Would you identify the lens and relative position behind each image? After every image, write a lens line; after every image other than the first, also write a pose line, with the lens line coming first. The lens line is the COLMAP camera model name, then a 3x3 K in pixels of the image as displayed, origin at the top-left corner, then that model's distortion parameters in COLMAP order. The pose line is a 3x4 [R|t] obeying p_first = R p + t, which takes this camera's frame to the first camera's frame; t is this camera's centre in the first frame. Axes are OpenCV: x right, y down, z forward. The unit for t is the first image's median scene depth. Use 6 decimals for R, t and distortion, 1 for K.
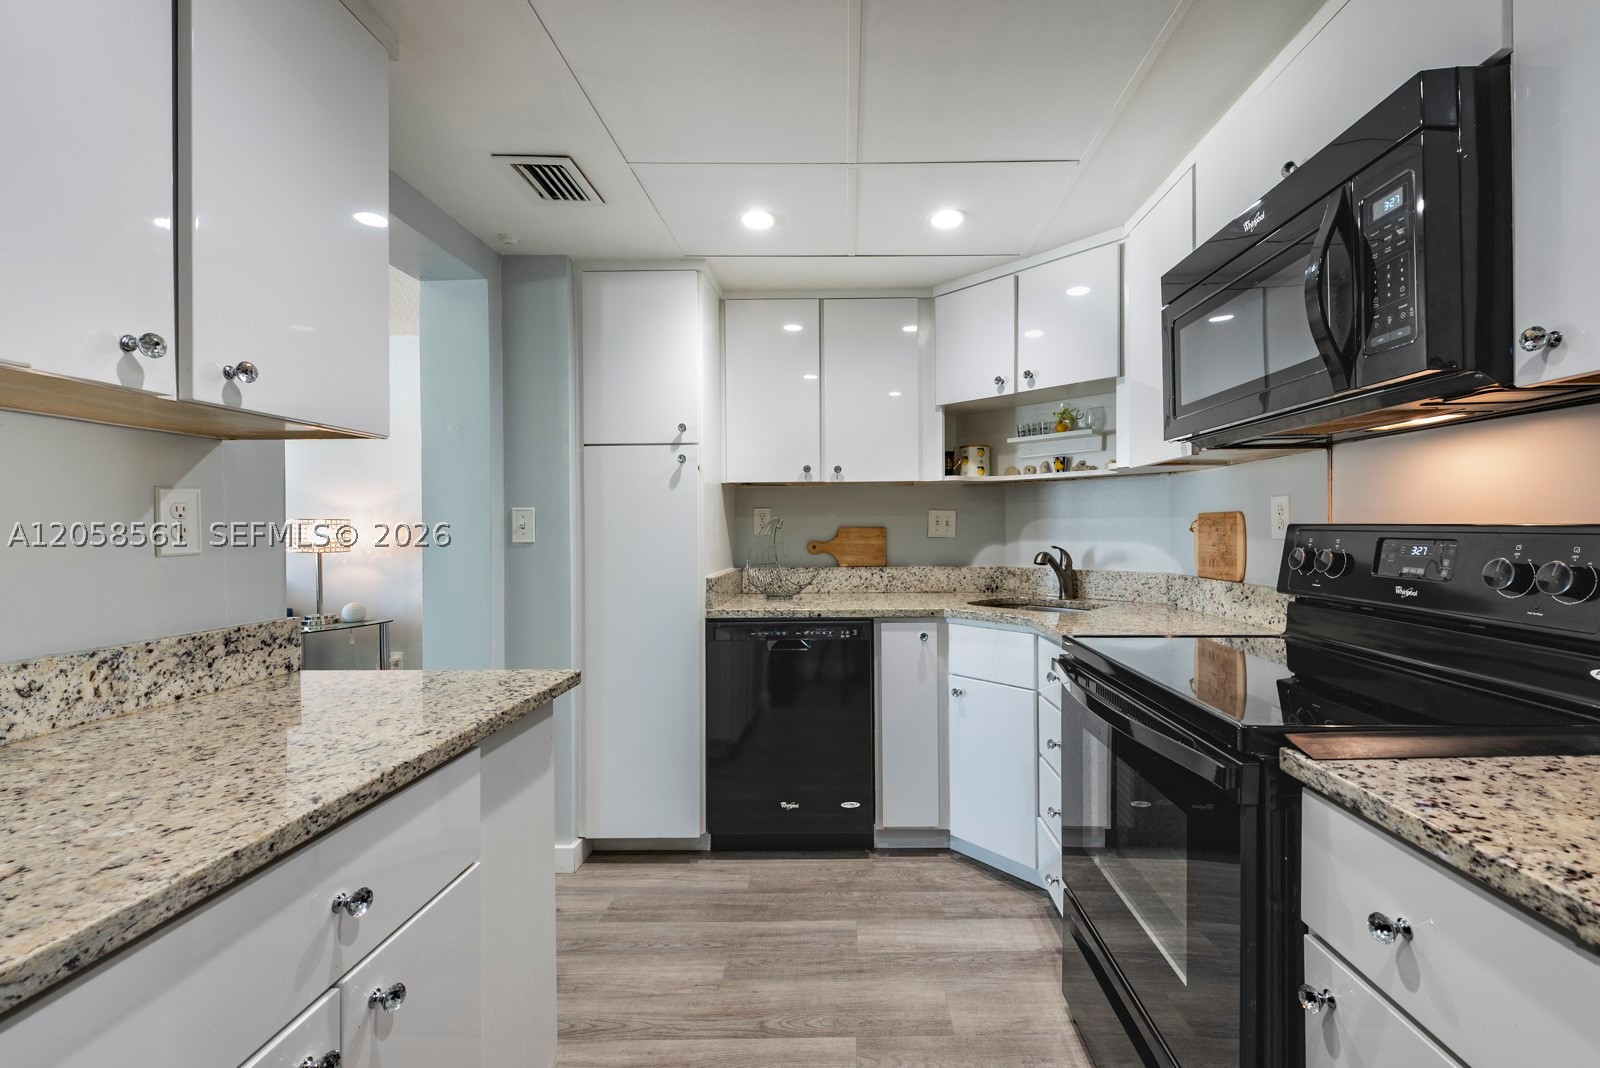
lens RADIAL K [[640.8, 0, 803.4], [0, 640.8, 527.1], [0, 0, 1]] dist [0.007673, -0.001443]
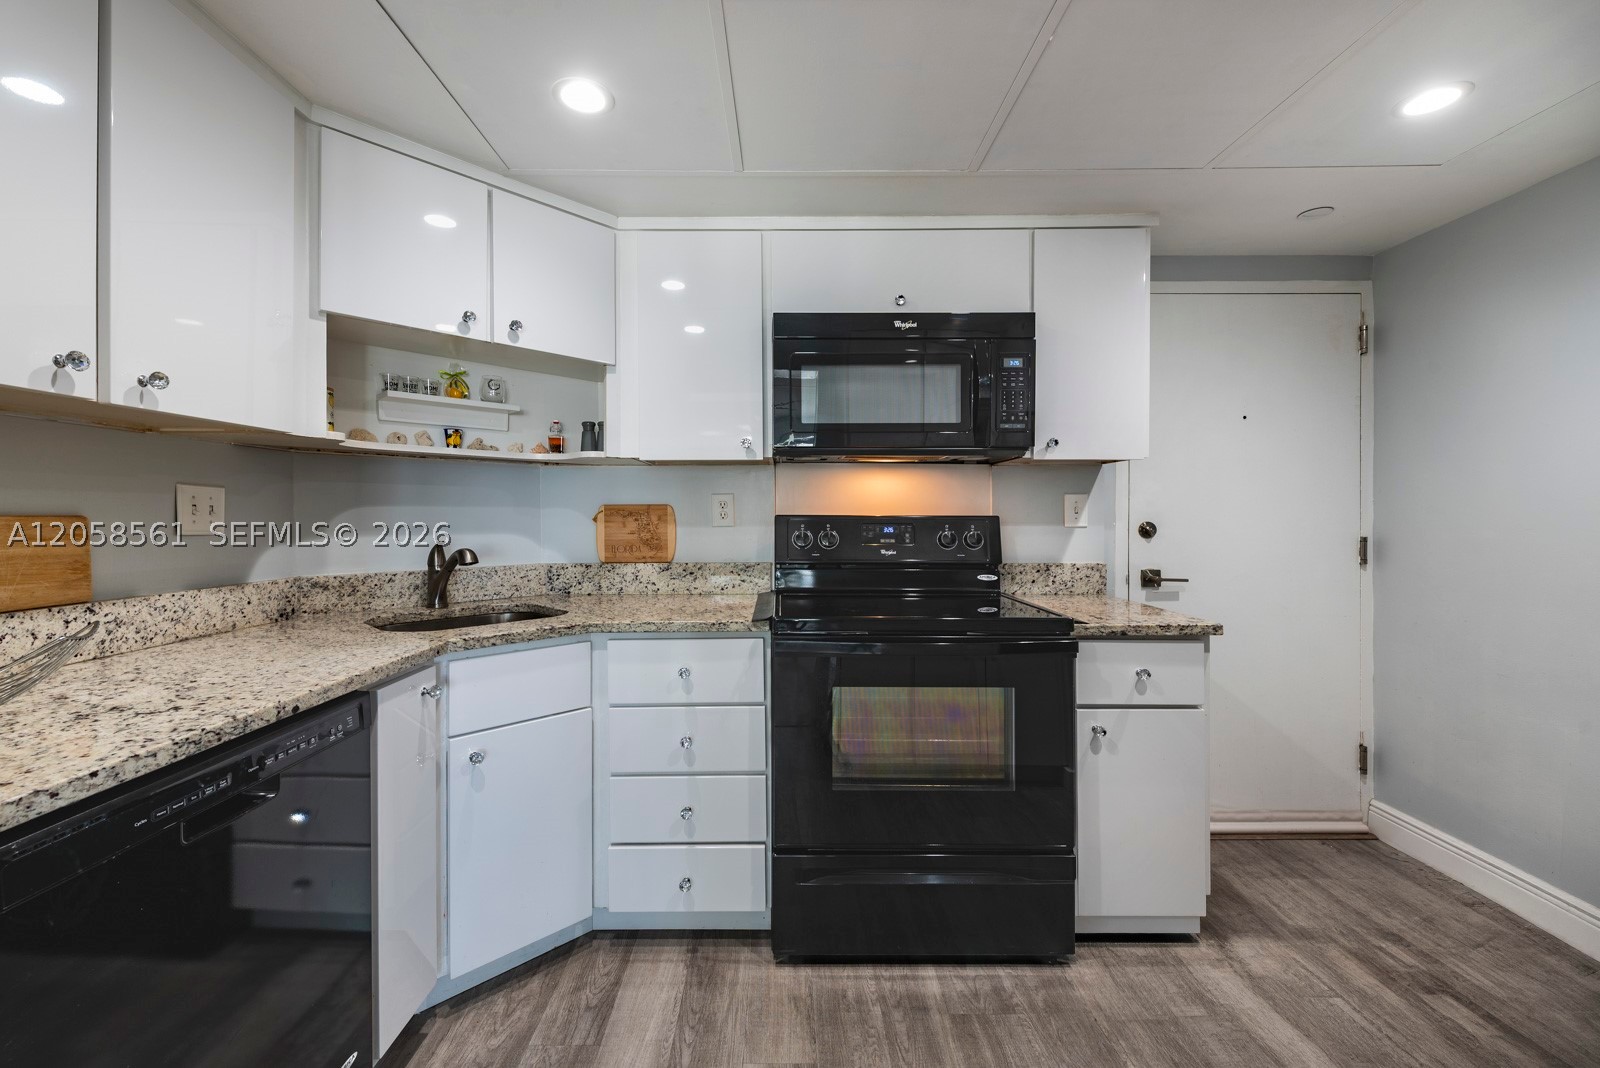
lens RADIAL K [[640.8, 0, 761.8], [0, 640.8, 518.3], [0, 0, 1]] dist [0.007673, -0.001443]
pose [[-0.007475, 0.002831, 0.999968, -0.424373], [0.000410, 0.999996, -0.002828, 0.004198], [-0.999972, 0.000389, -0.007476, 0.661482]]
